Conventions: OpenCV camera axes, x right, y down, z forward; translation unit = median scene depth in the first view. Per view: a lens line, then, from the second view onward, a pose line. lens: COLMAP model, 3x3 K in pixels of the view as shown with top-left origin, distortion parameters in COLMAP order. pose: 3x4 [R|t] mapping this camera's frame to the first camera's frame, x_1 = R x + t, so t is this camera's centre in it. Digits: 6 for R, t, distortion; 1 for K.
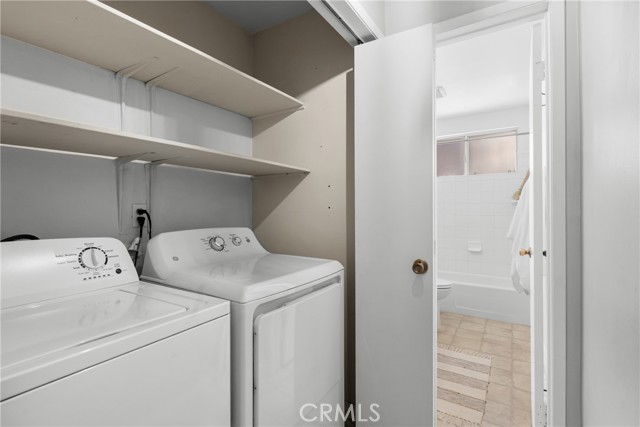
lens RADIAL K [[294.3, 0, 320.0], [0, 294.3, 213.5], [0, 0, 1]] dist [-0.002772, 0.000331]
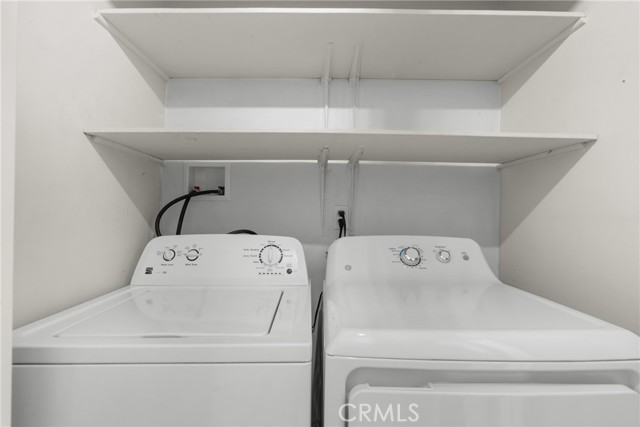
lens RADIAL K [[294.3, 0, 320.0], [0, 294.3, 213.5], [0, 0, 1]] dist [-0.002772, 0.000331]
pose [[0.549543, 0.009205, -0.835415, 0.172043], [-0.022778, 0.999733, -0.003968, -0.000094], [0.835155, 0.021209, 0.549606, 0.428598]]
